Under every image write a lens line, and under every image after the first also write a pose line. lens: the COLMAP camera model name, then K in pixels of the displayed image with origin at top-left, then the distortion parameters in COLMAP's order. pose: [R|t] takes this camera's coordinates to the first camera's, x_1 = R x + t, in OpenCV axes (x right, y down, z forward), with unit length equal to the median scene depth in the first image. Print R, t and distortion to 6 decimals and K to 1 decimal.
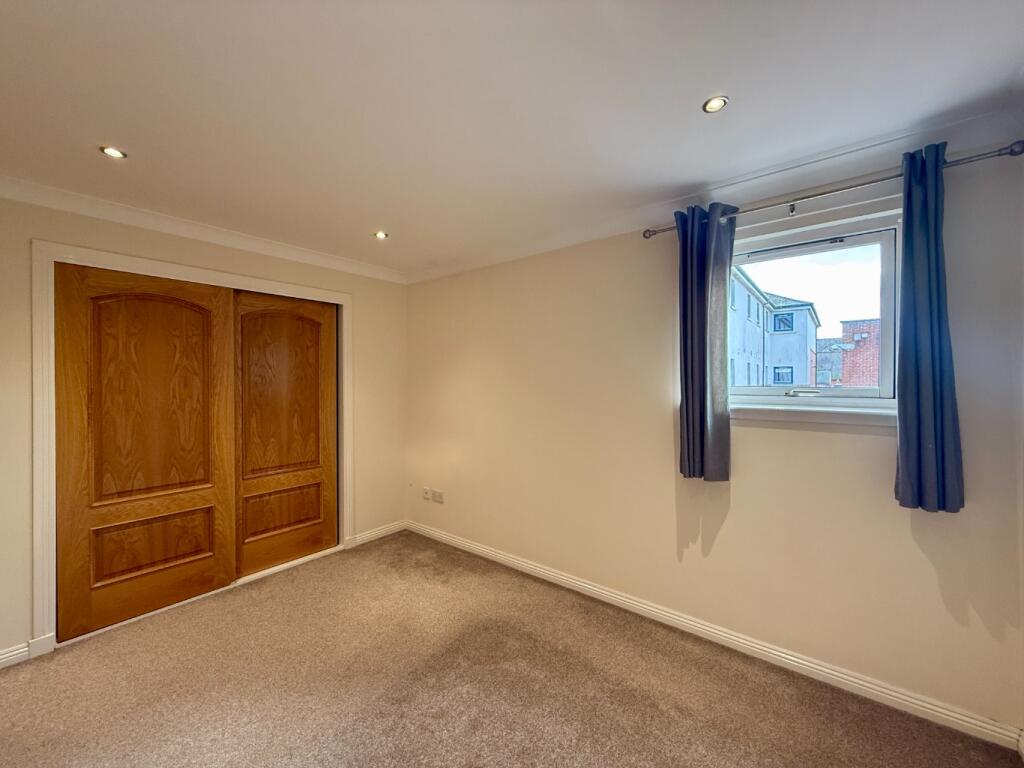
lens RADIAL K [[408.9, 0, 512.0], [0, 408.9, 384.0], [0, 0, 1]] dist [-0.000169, 0.000005]
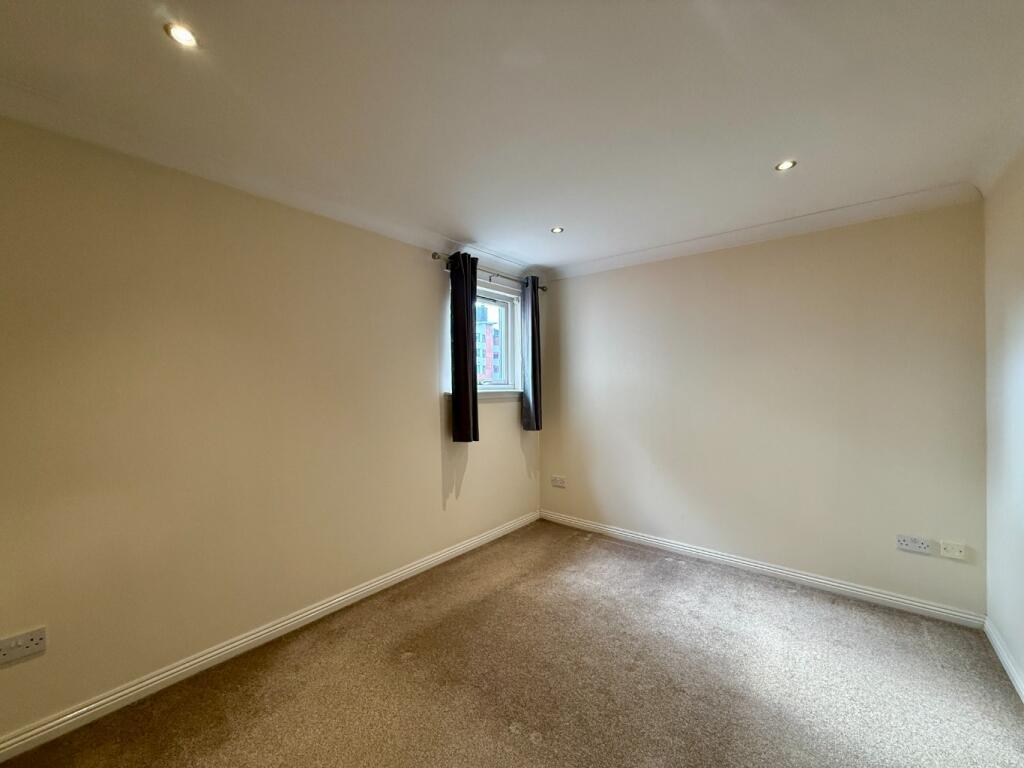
lens RADIAL K [[408.9, 0, 512.0], [0, 408.9, 384.0], [0, 0, 1]] dist [-0.000169, 0.000005]
pose [[0.003370, -0.005610, 0.999979, -0.942958], [0.009219, 0.999942, 0.005578, 0.017061], [-0.999952, 0.009200, 0.003422, 0.795136]]
